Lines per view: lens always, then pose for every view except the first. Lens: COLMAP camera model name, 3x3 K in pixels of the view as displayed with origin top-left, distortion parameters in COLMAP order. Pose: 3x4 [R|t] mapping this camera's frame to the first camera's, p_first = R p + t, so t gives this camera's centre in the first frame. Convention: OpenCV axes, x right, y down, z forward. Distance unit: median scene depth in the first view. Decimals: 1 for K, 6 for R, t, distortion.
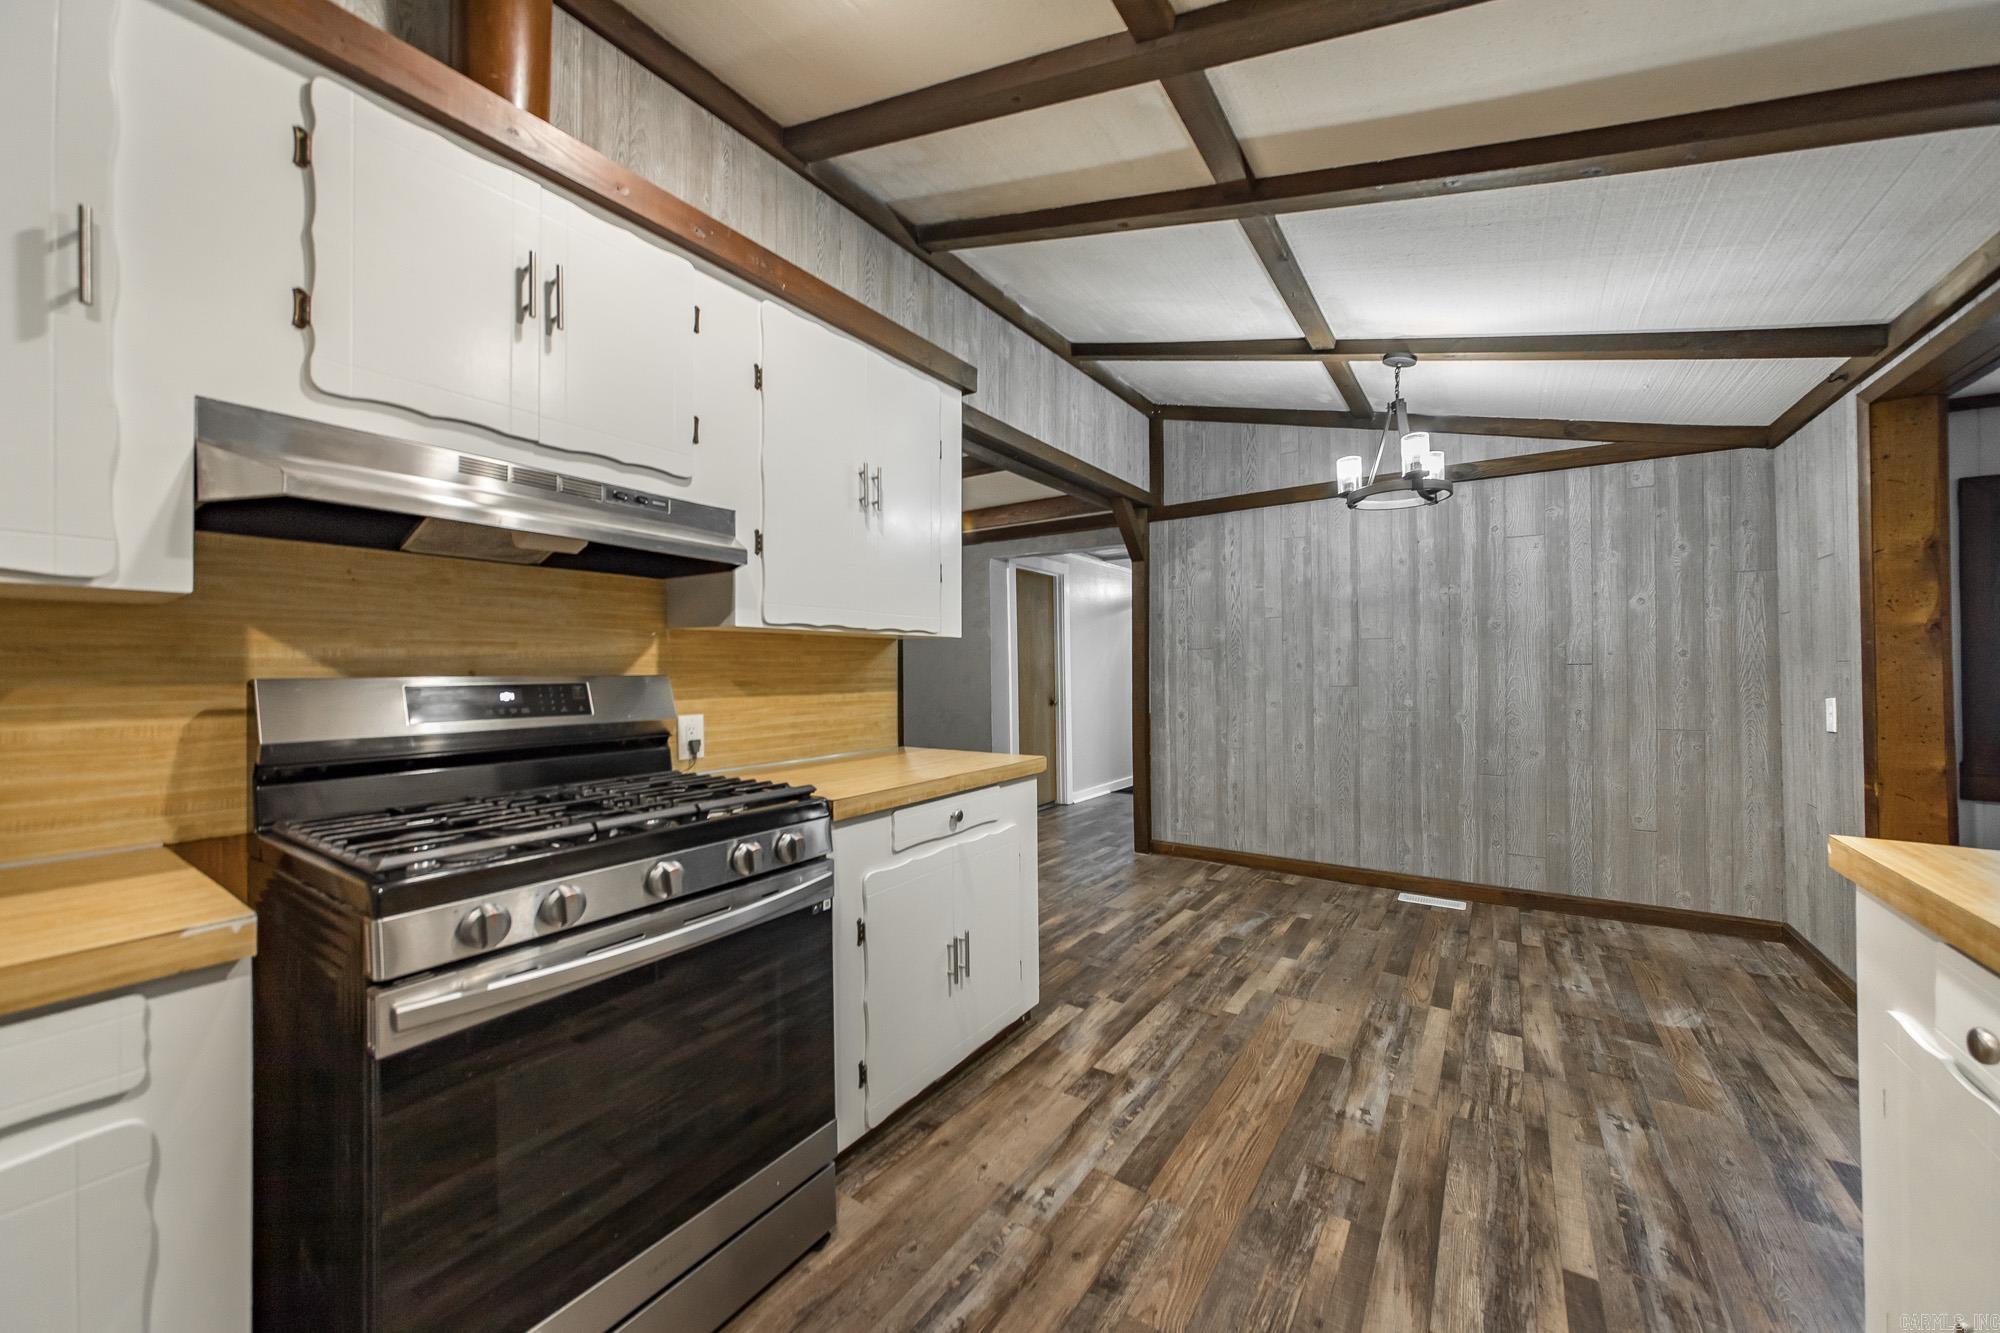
lens RADIAL K [[727.0, 0, 995.5], [0, 727.0, 665.2], [0, 0, 1]] dist [-0.023582, 0.005901]
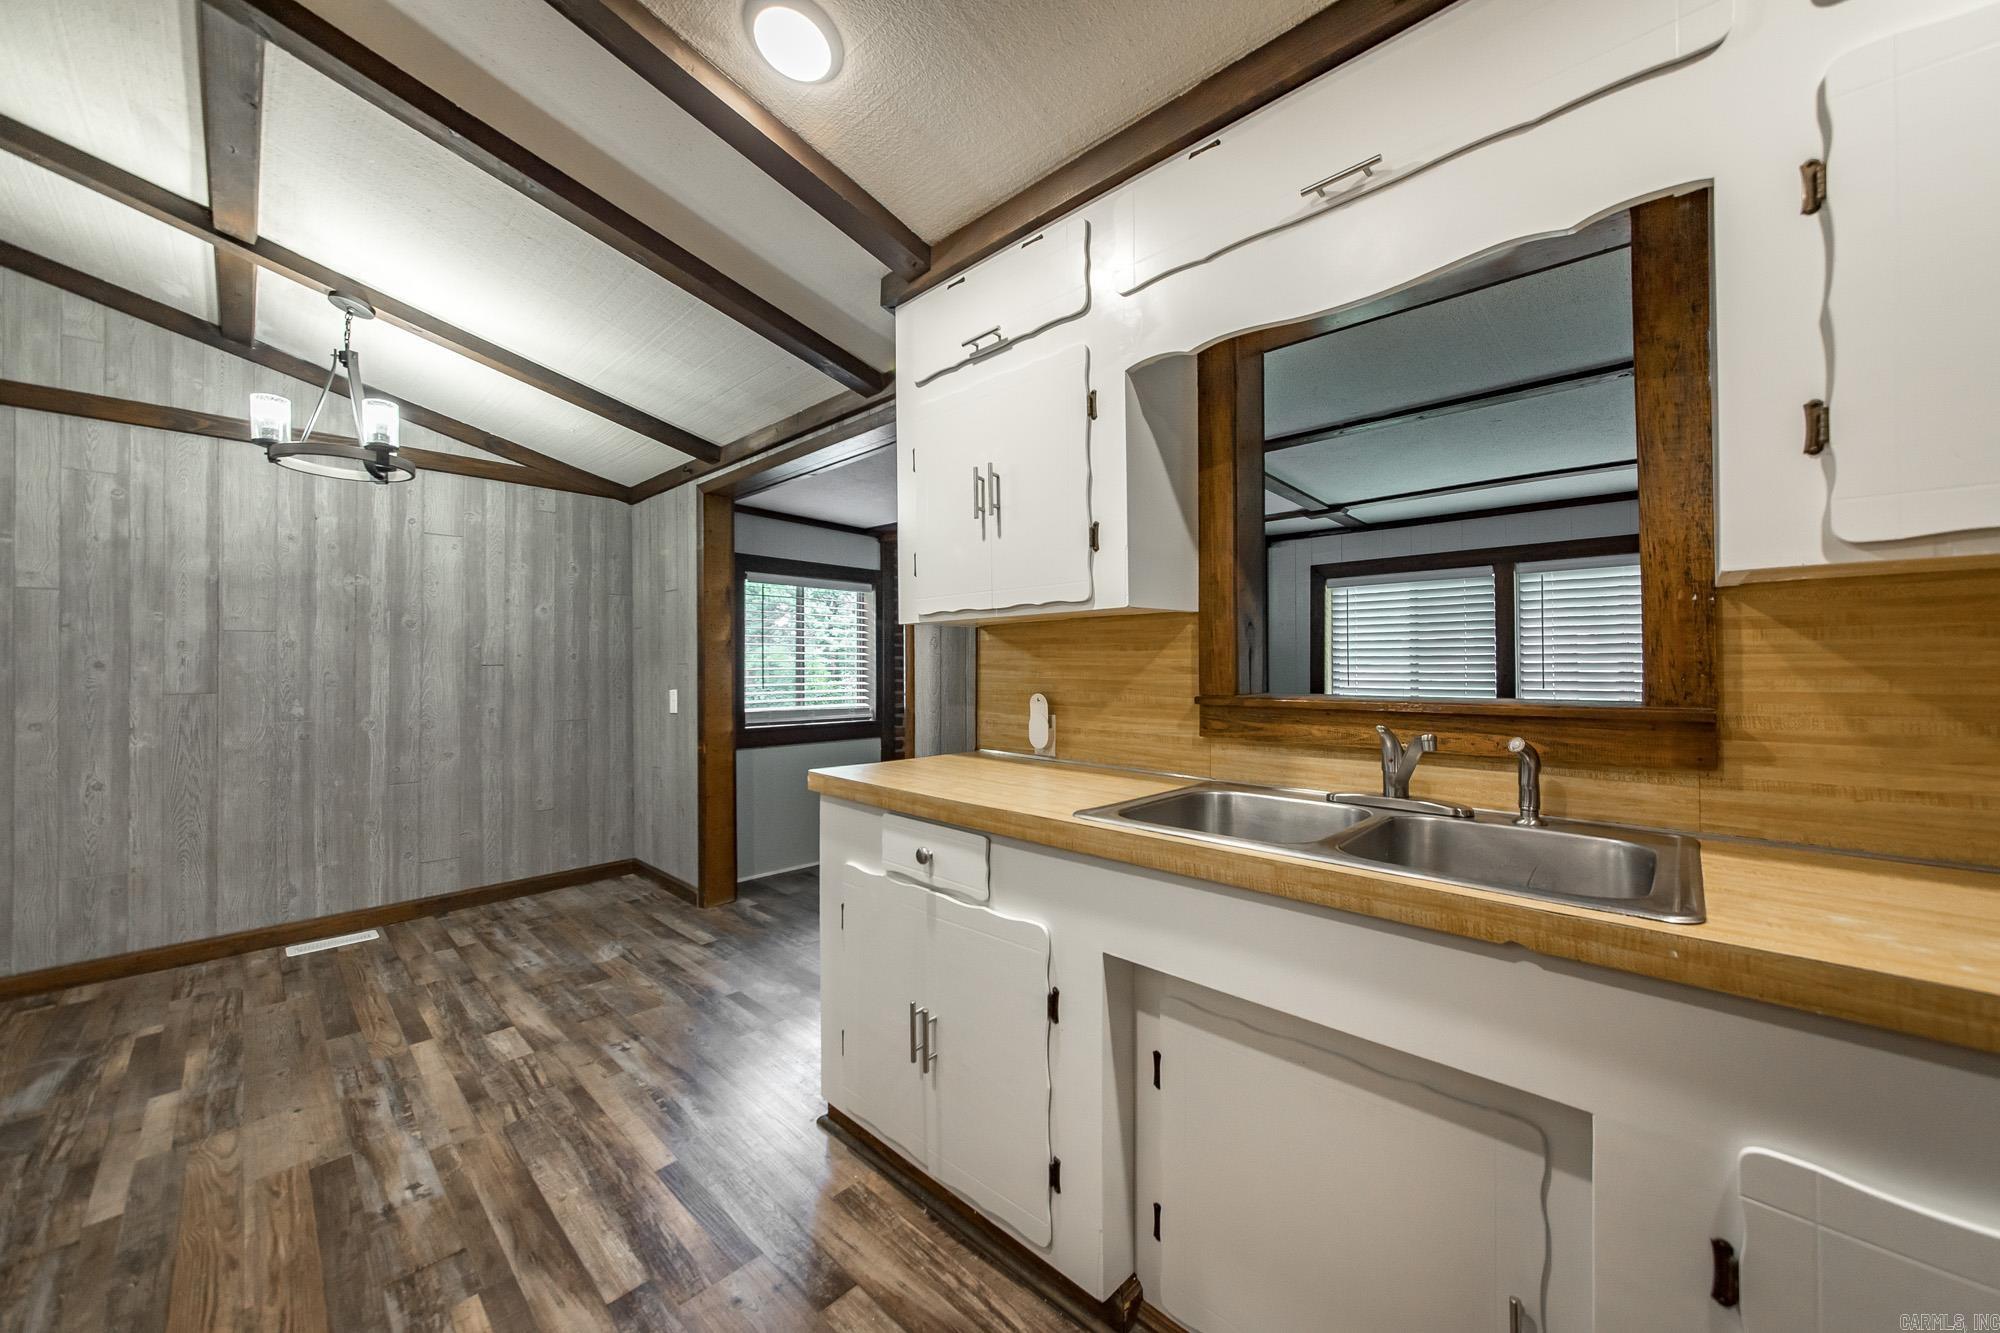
lens RADIAL K [[731.4, 0, 996.6], [0, 731.4, 657.9], [0, 0, 1]] dist [-0.020616, 0.007371]
pose [[0.150346, 0.014411, 0.988528, -0.184659], [-0.002913, 0.999896, -0.014133, 0.001332], [-0.988629, -0.000755, 0.150372, 0.142534]]
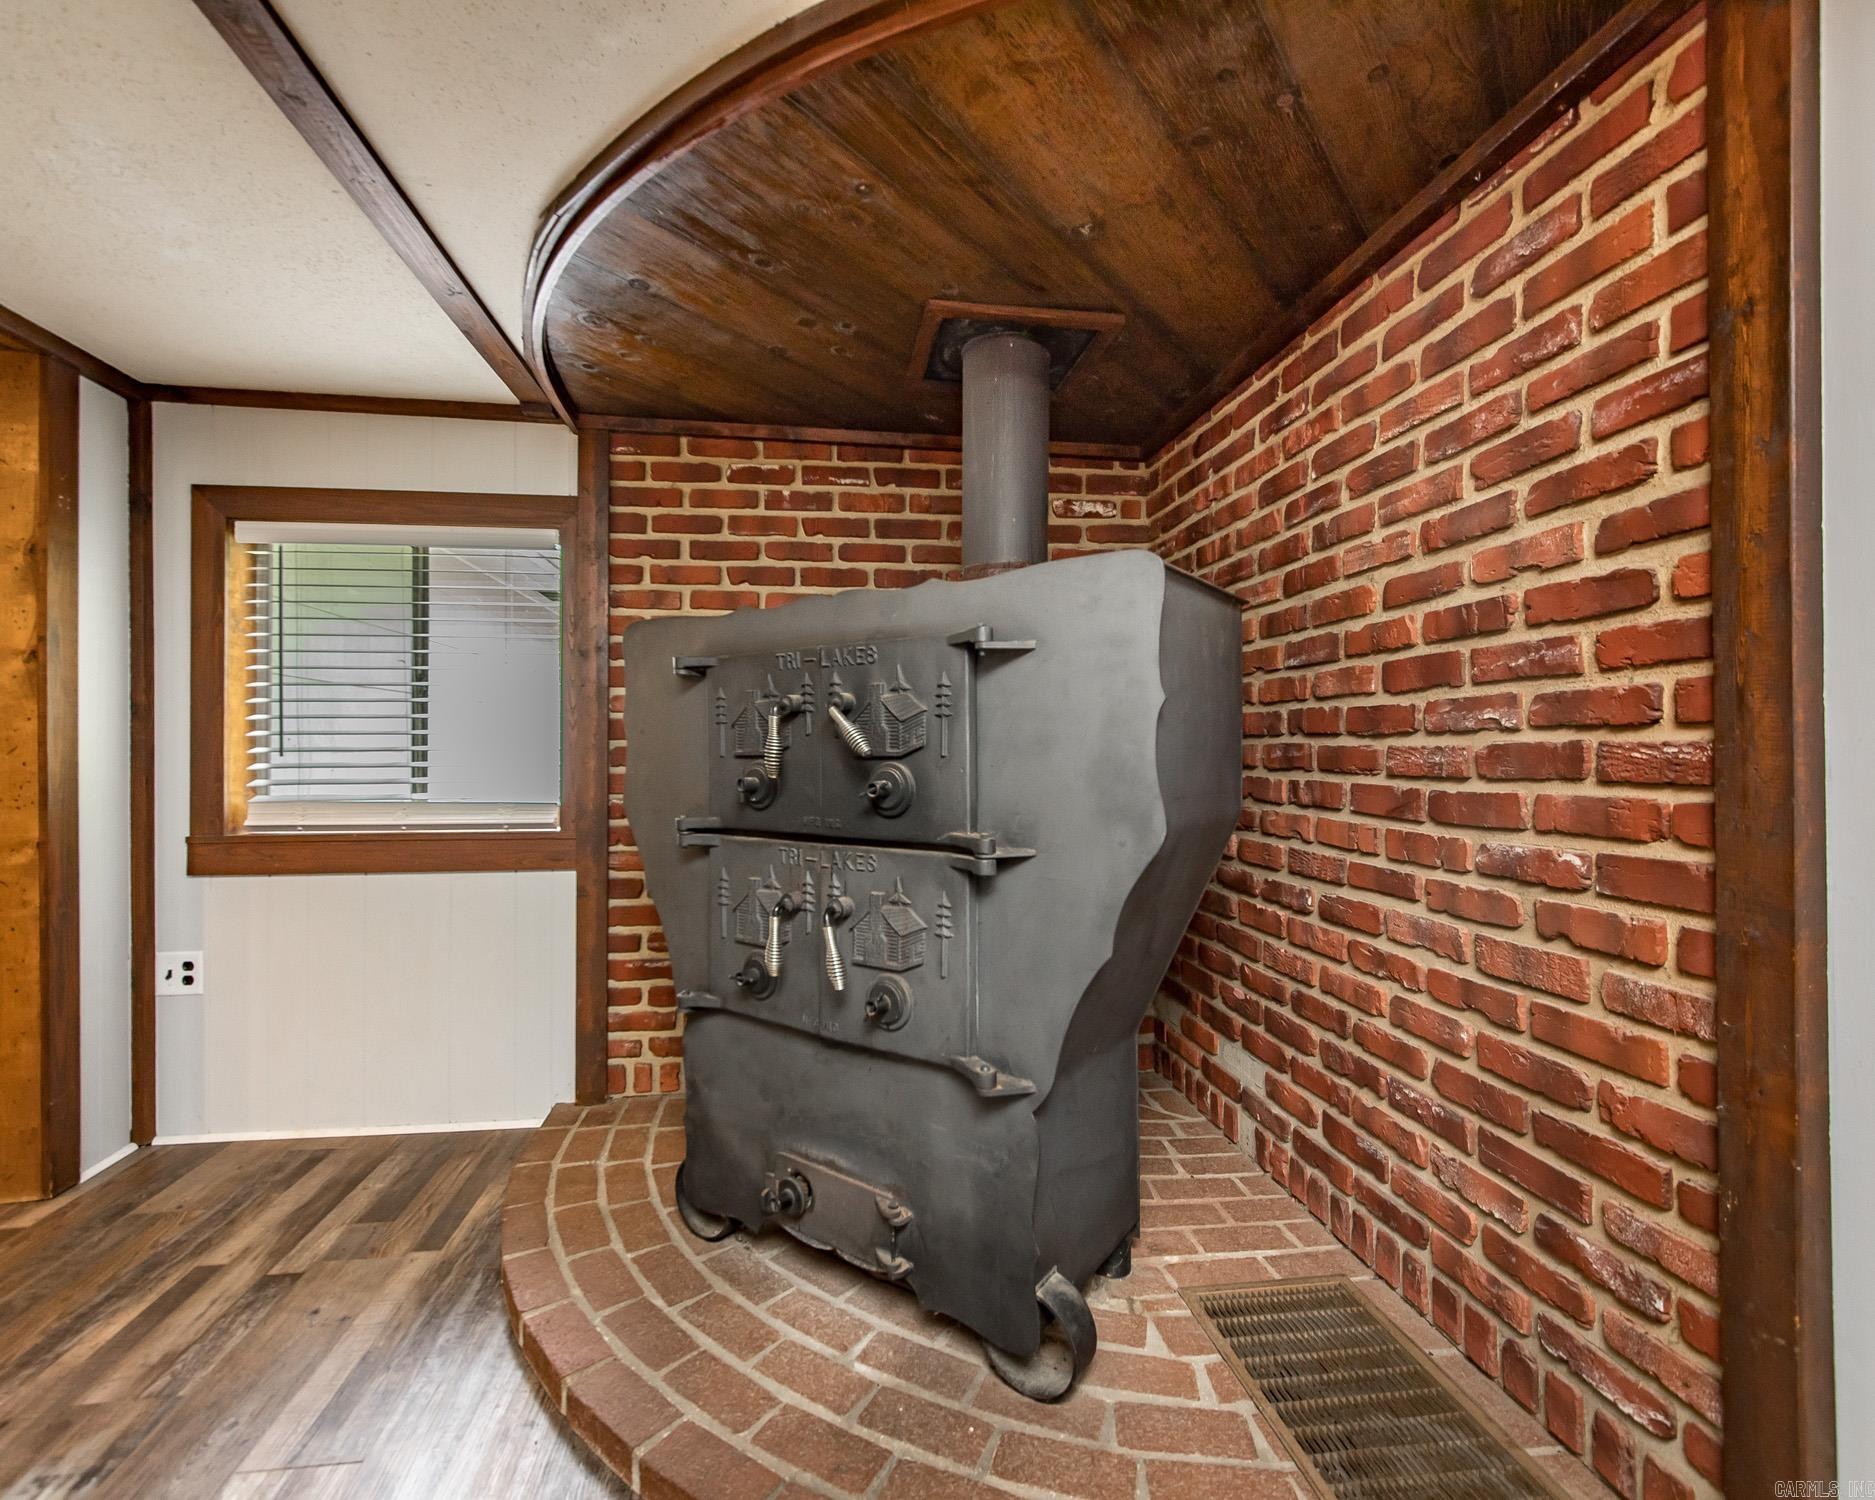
lens RADIAL K [[895.7, 0, 902.2], [0, 895.7, 742.2], [0, 0, 1]] dist [0.009527, 0.000125]
pose [[0.755479, 0.008303, 0.655121, 1.267797], [-0.002673, 0.999950, -0.009591, 0.043246], [-0.655168, 0.005495, 0.755463, -0.316695]]
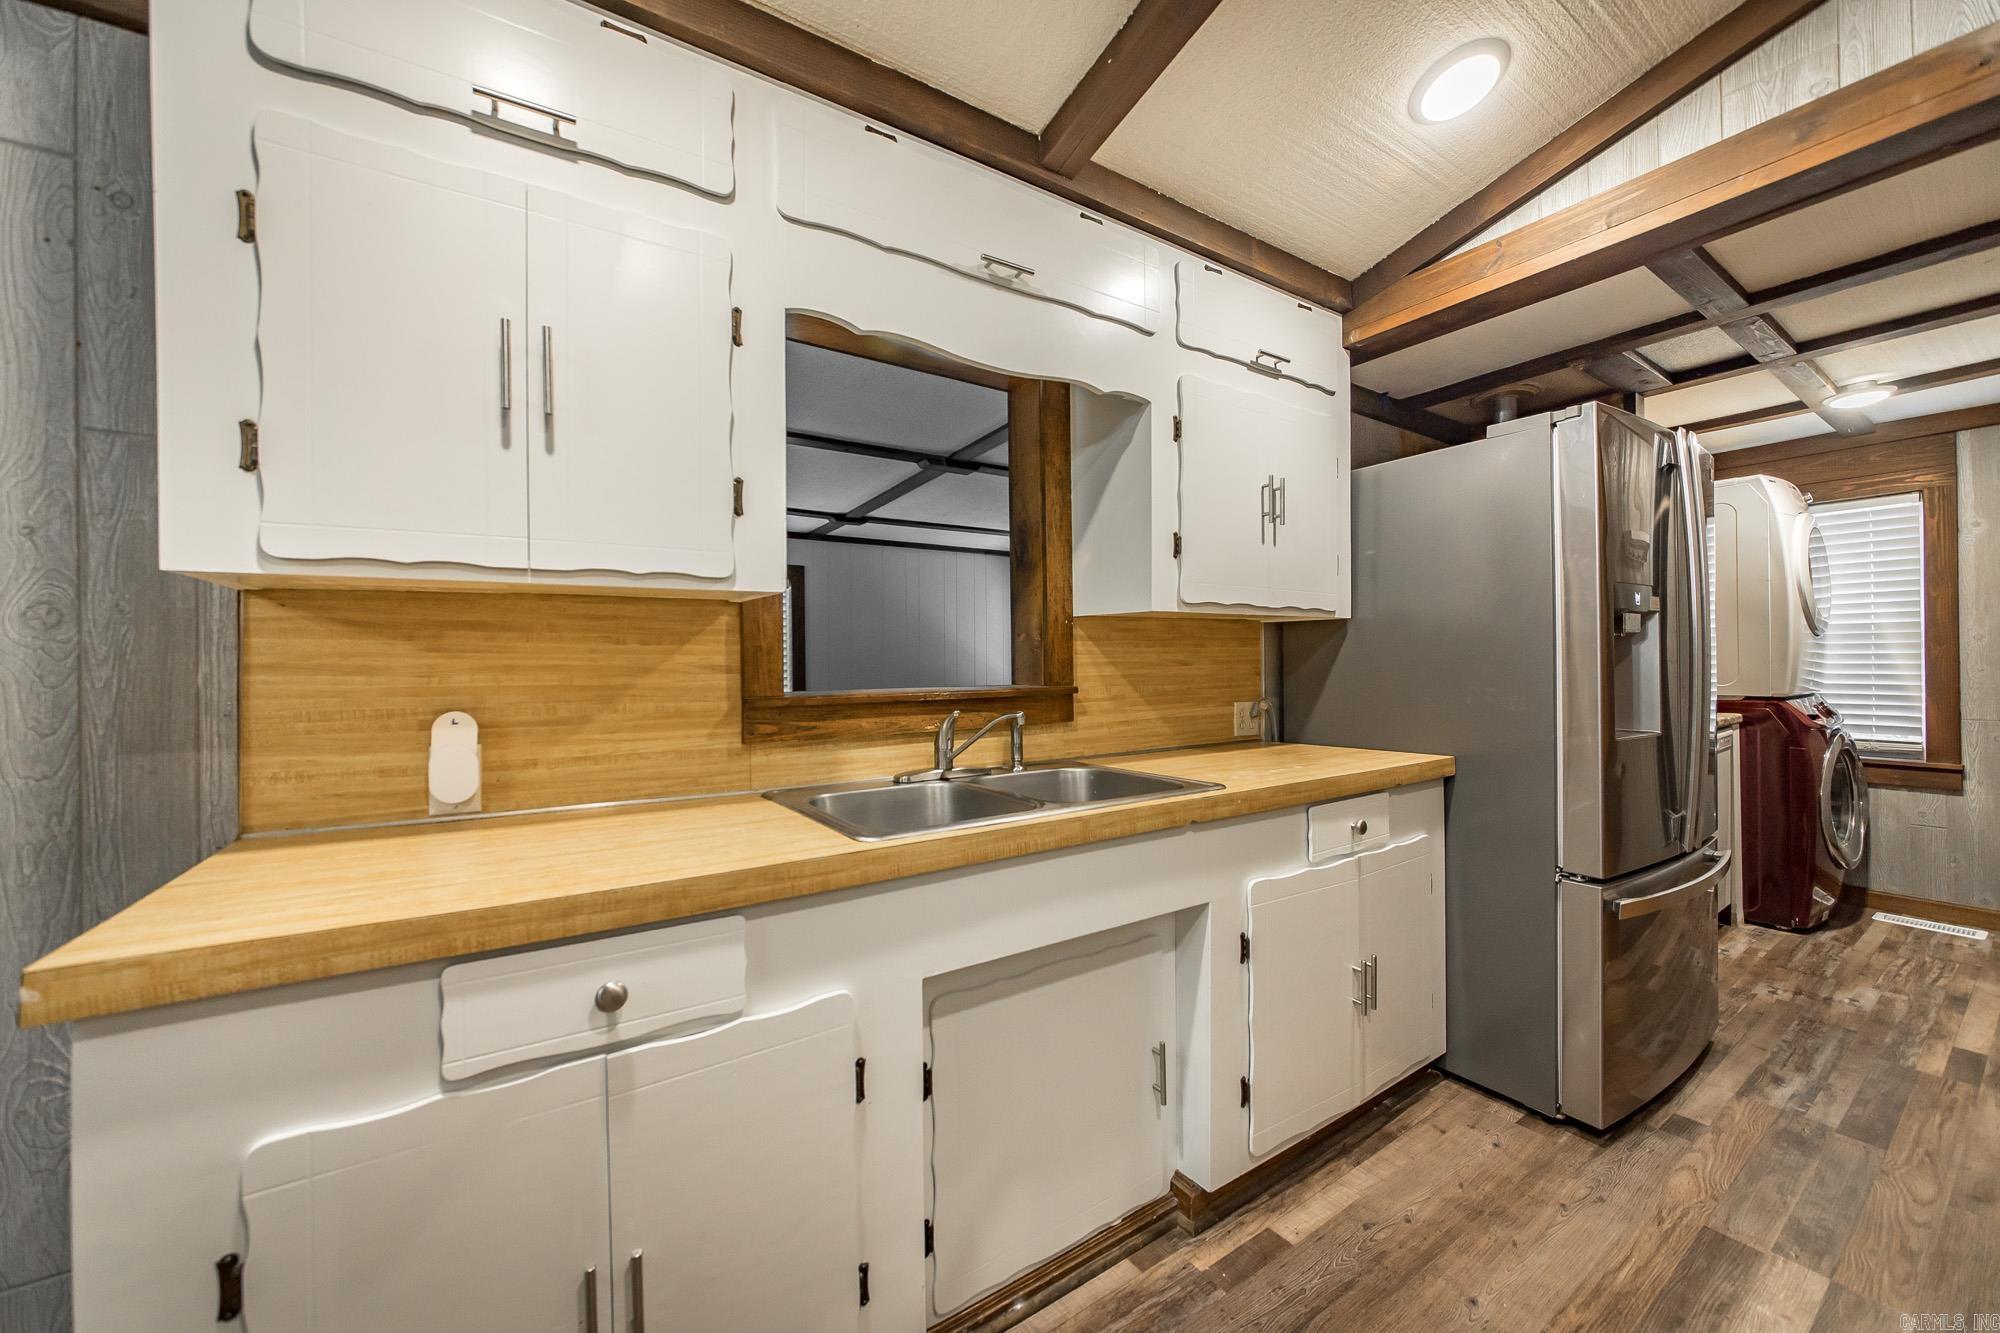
lens RADIAL K [[735.4, 0, 998.7], [0, 735.4, 661.1], [0, 0, 1]] dist [-0.011762, 0.000453]
pose [[-0.928039, 0.011255, 0.372312, 0.109857], [0.010205, 0.999936, -0.004789, 0.001169], [-0.372342, -0.000645, -0.928095, 0.552711]]
